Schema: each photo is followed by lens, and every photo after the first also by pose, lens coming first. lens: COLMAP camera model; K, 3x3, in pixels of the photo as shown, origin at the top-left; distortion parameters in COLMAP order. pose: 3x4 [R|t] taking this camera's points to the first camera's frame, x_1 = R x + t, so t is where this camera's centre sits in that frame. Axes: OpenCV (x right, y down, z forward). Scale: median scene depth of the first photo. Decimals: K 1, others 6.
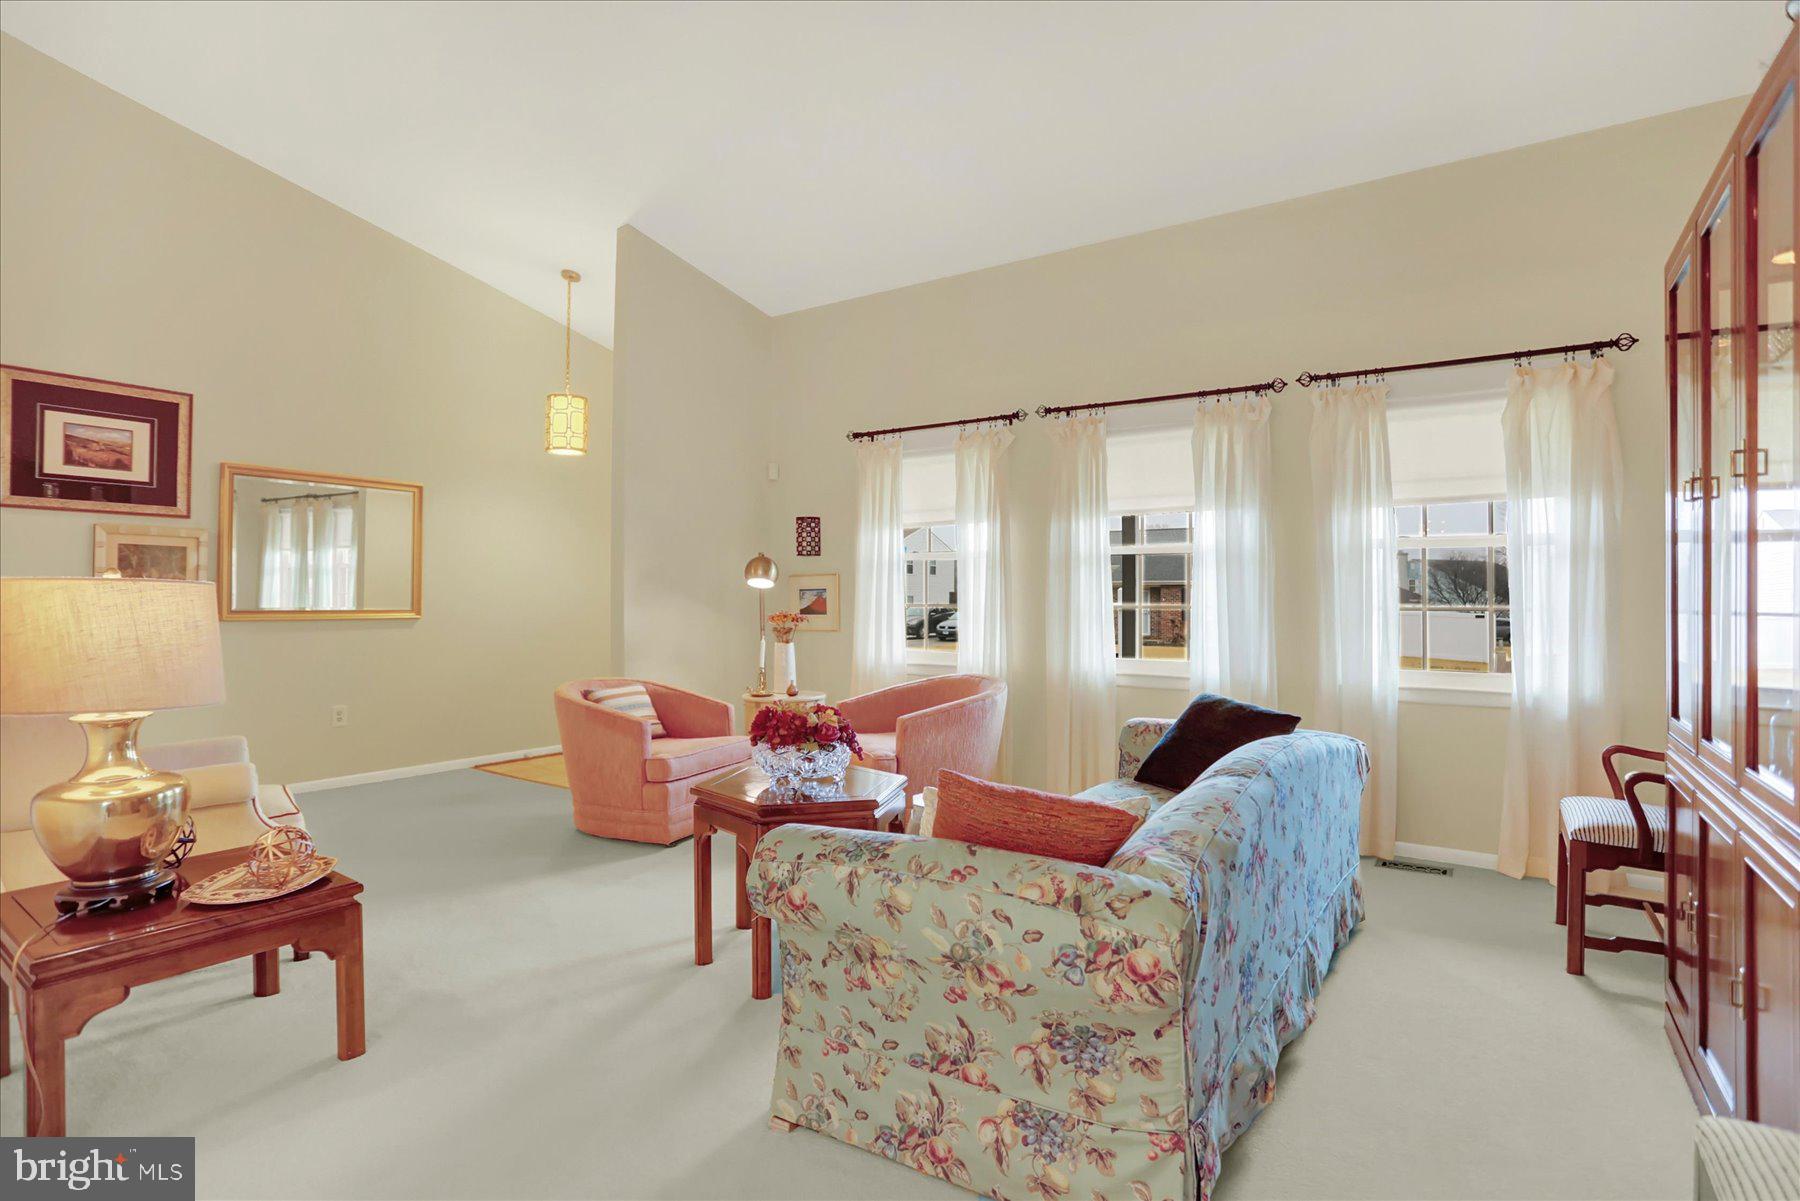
lens RADIAL K [[885.6, 0, 905.4], [0, 885.6, 600.8], [0, 0, 1]] dist [-0.070322, 0.033429]
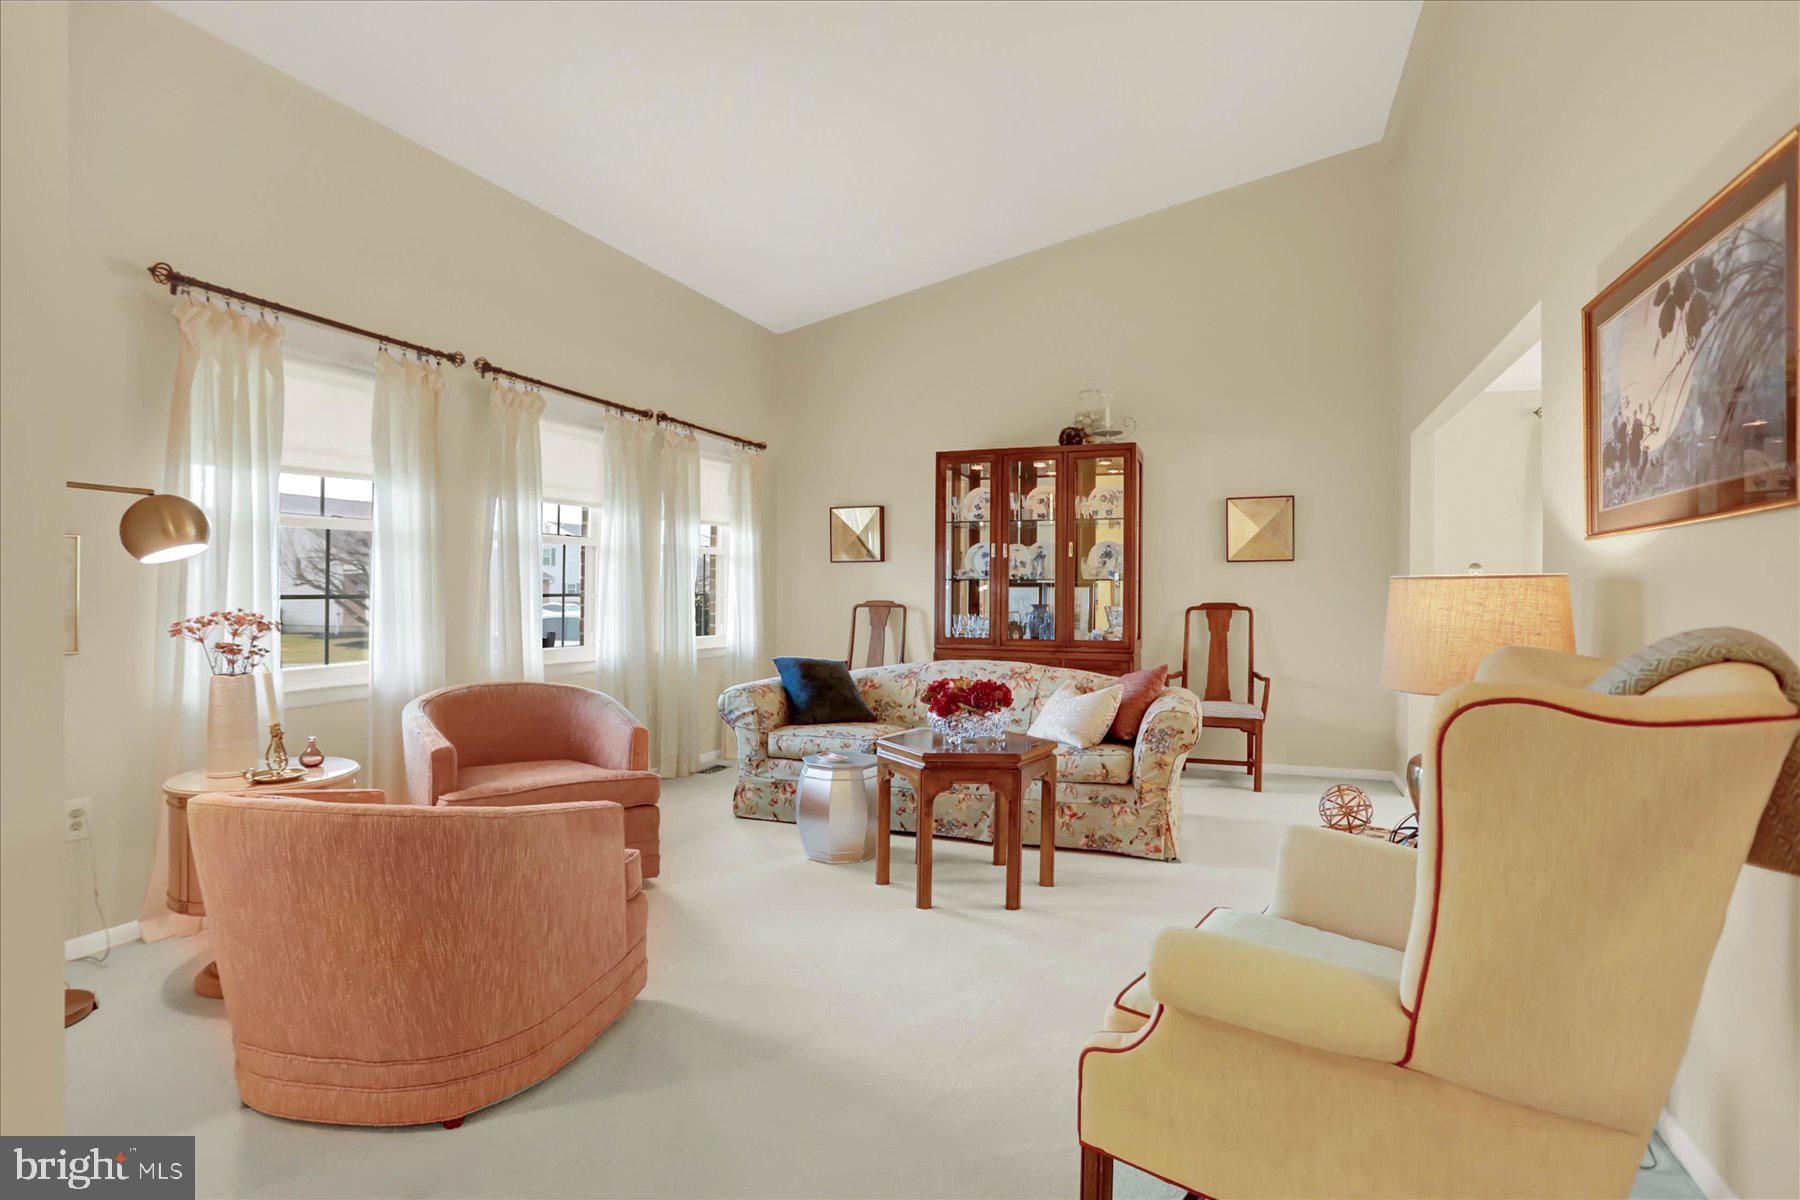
lens RADIAL K [[905.7, 0, 900.9], [0, 905.7, 584.5], [0, 0, 1]] dist [-0.067182, 0.034438]
pose [[-0.220764, -0.001022, 0.975327, -0.929349], [-0.008828, 0.999961, -0.000950, -0.009151], [-0.975287, -0.008820, -0.220764, 0.963975]]
